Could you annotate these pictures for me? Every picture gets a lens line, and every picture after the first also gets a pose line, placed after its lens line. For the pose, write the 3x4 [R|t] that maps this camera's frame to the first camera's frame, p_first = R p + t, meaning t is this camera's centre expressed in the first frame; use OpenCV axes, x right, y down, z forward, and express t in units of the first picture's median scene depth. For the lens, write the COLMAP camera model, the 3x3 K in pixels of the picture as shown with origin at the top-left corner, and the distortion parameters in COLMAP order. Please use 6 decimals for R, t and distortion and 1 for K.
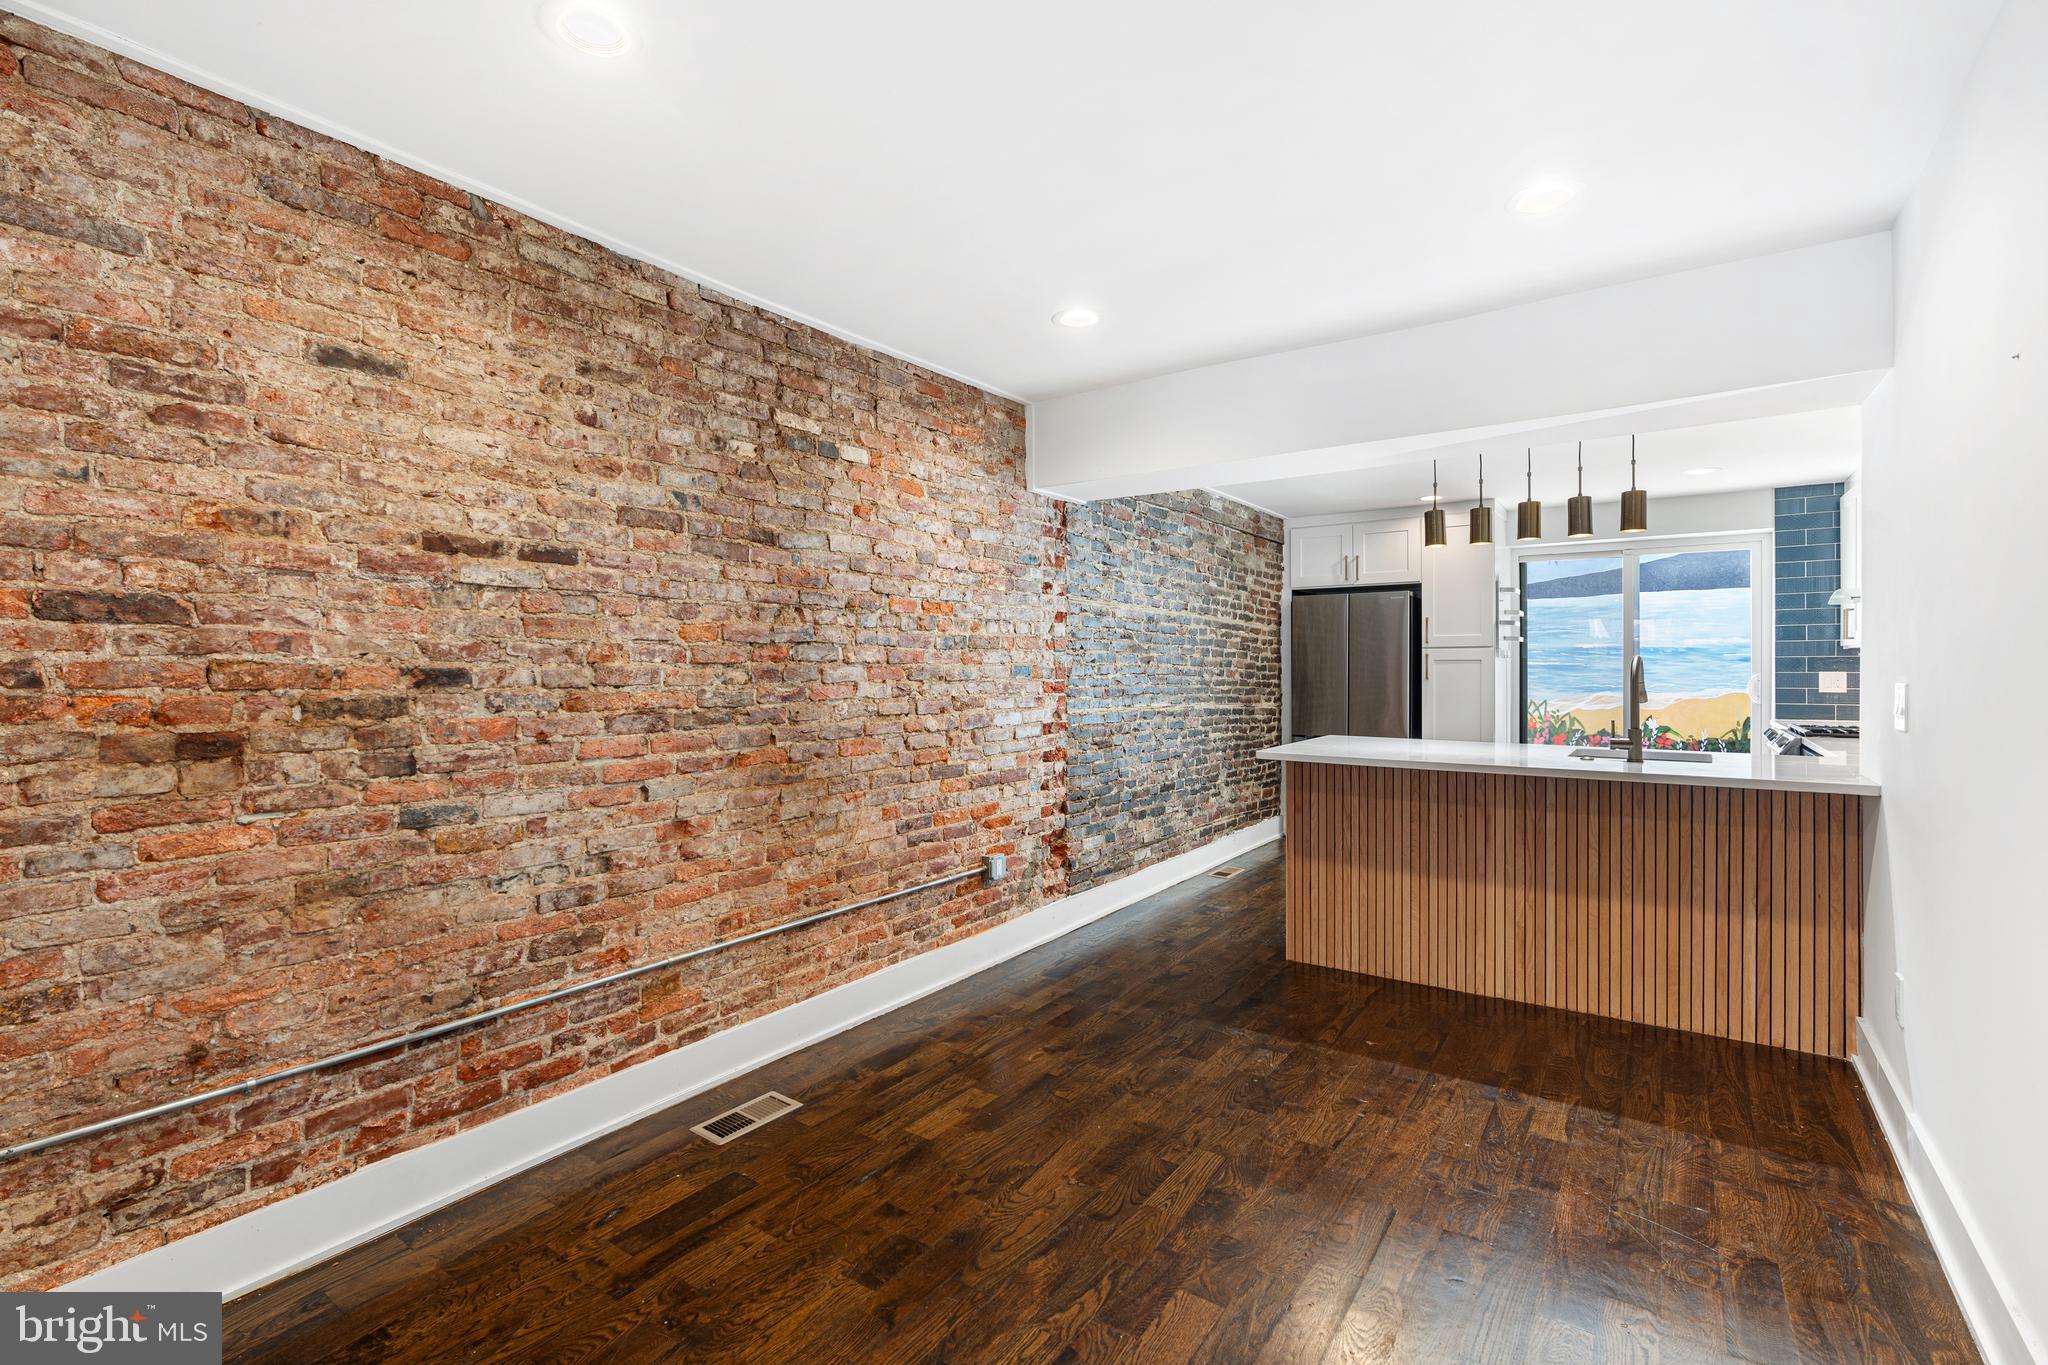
lens RADIAL K [[931.6, 0, 1016.2], [0, 931.6, 668.8], [0, 0, 1]] dist [-0.002525, 0.000040]
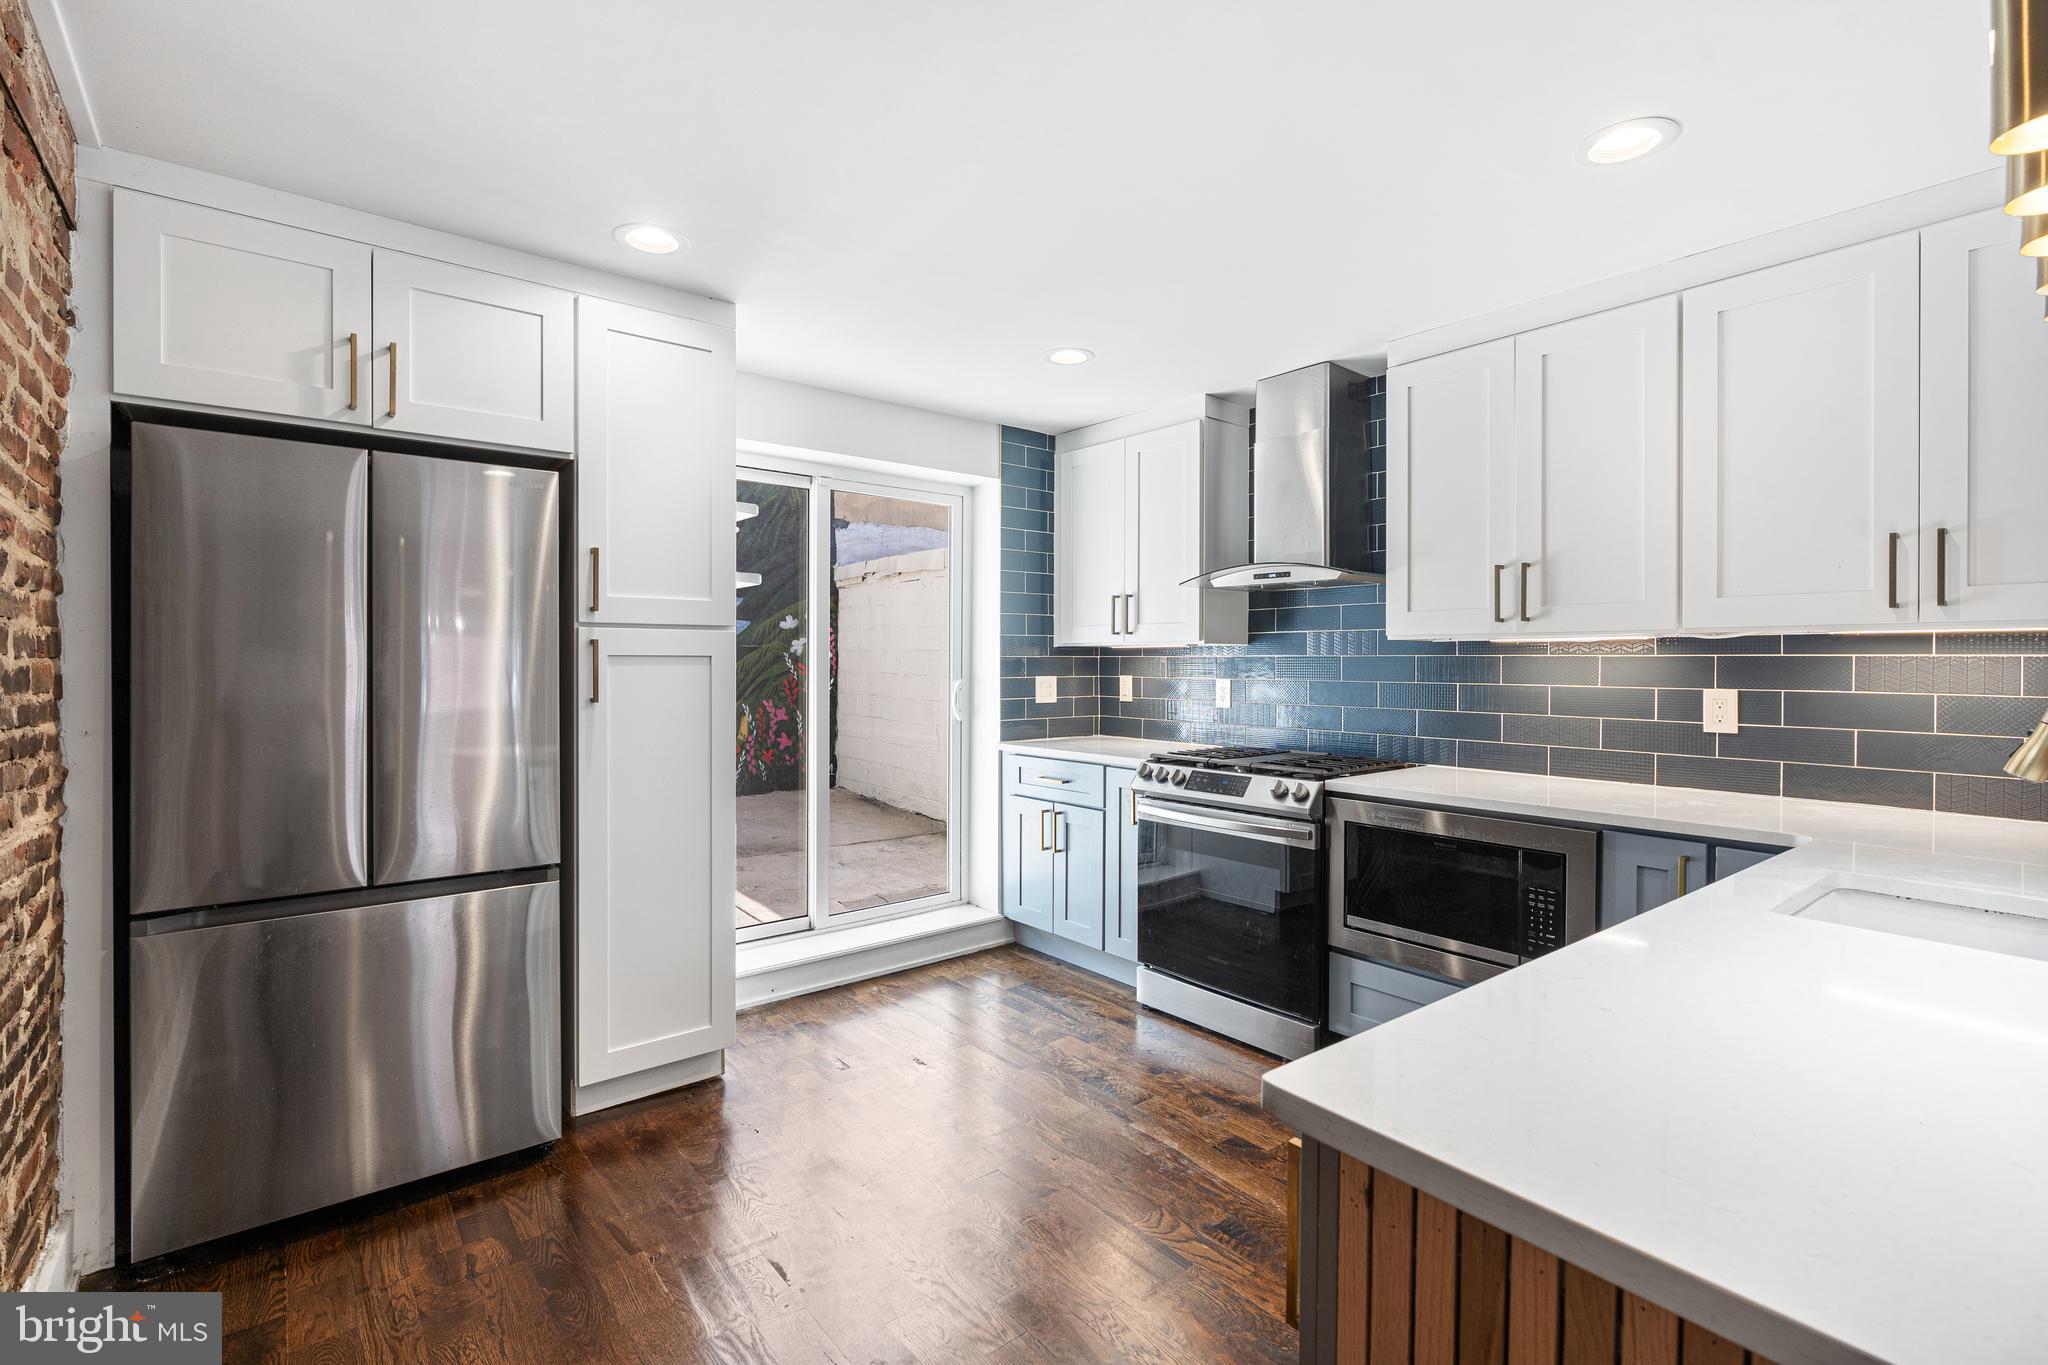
lens RADIAL K [[931.6, 0, 1016.2], [0, 931.6, 668.8], [0, 0, 1]] dist [-0.002525, 0.000040]
pose [[0.280969, -0.003331, 0.959711, 0.186618], [0.000099, 0.999994, 0.003441, -0.008240], [-0.959717, -0.000871, 0.280968, 1.196109]]
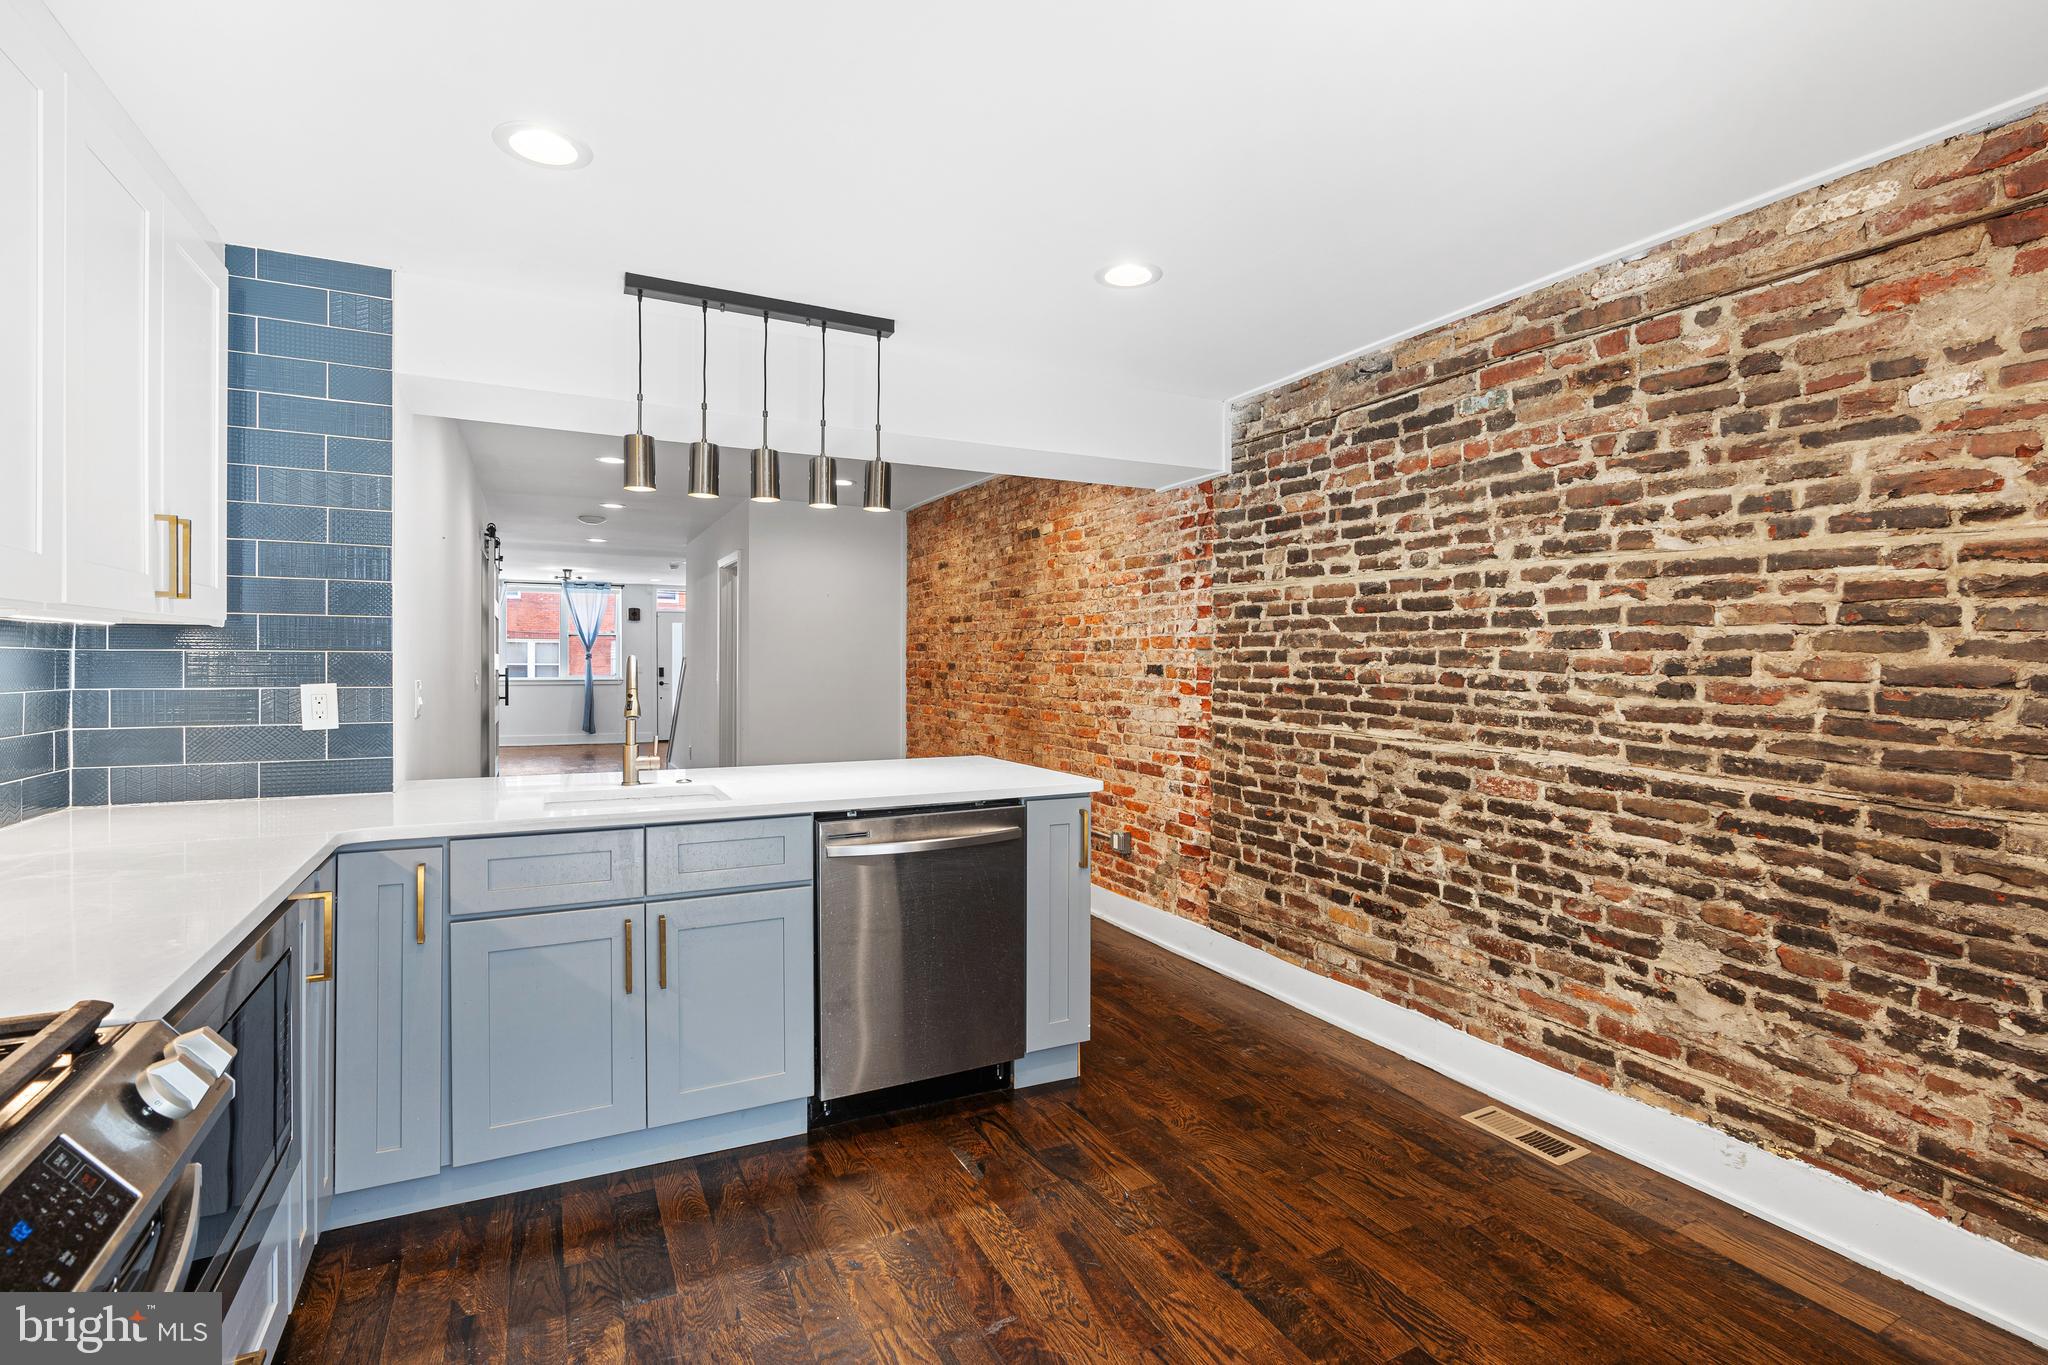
lens RADIAL K [[931.6, 0, 1016.2], [0, 931.6, 668.8], [0, 0, 1]] dist [-0.002525, 0.000040]
pose [[-0.461018, 0.007927, -0.887355, 1.100628], [-0.007071, 0.999896, 0.012606, -0.011864], [0.887362, 0.012086, -0.460914, 1.484609]]
